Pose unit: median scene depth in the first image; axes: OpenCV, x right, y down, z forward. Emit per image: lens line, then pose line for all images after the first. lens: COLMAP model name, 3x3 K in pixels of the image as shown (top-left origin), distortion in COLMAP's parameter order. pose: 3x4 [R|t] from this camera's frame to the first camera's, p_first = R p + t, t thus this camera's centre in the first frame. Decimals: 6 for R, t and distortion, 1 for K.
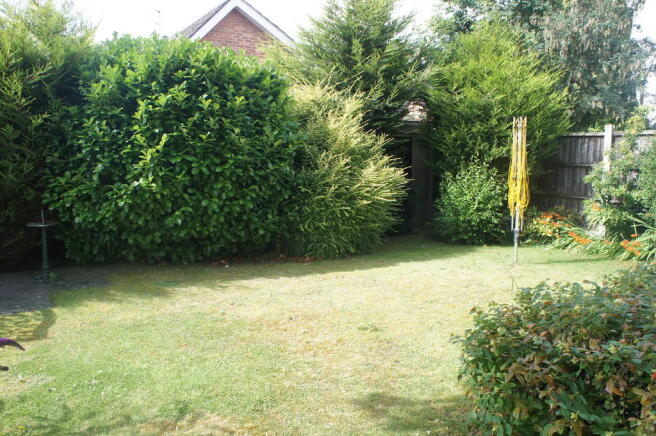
lens RADIAL K [[518.1, 0, 316.3], [0, 518.1, 218.3], [0, 0, 1]] dist [-0.169230, 0.121024]
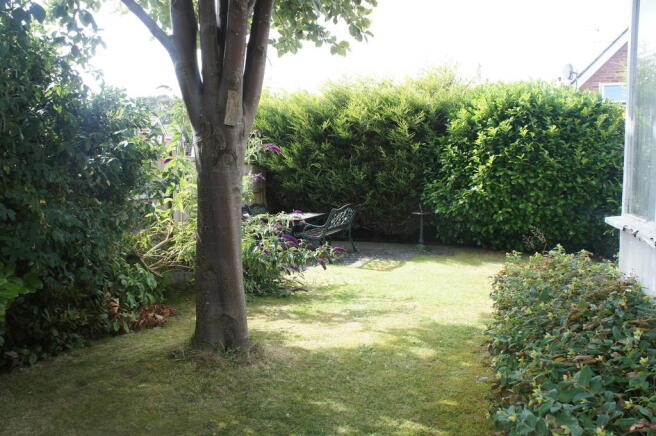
lens RADIAL K [[518.1, 0, 316.3], [0, 518.1, 218.3], [0, 0, 1]] dist [-0.169230, 0.121024]
pose [[0.634985, 0.069987, -0.769348, 0.484118], [-0.087370, 0.996004, 0.018494, 0.026536], [0.767568, 0.055474, 0.638563, -0.271900]]
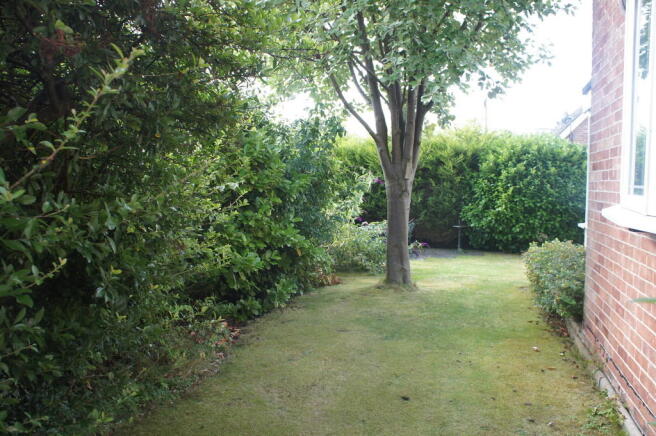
lens RADIAL K [[518.1, 0, 316.3], [0, 518.1, 218.3], [0, 0, 1]] dist [-0.169230, 0.121024]
pose [[0.636134, 0.051186, -0.769879, 0.787092], [-0.100315, 0.994815, -0.016748, 0.078073], [0.765030, 0.087885, 0.637970, -0.921719]]
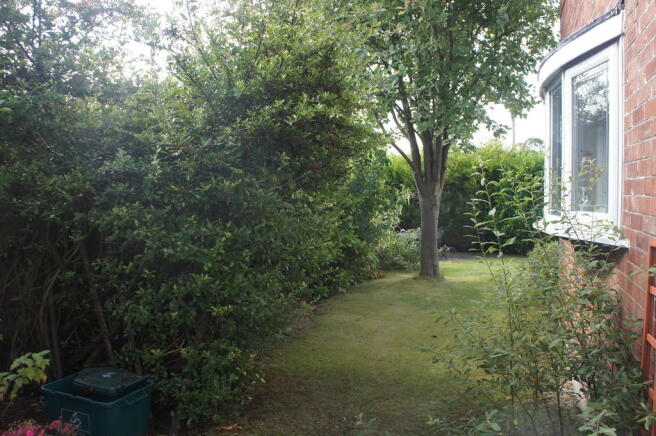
lens RADIAL K [[518.1, 0, 316.3], [0, 518.1, 218.3], [0, 0, 1]] dist [-0.169230, 0.121024]
pose [[0.589004, 0.033820, -0.807422, 1.046080], [-0.096284, 0.994944, -0.028564, 0.093847], [0.802374, 0.094566, 0.589282, -1.213364]]
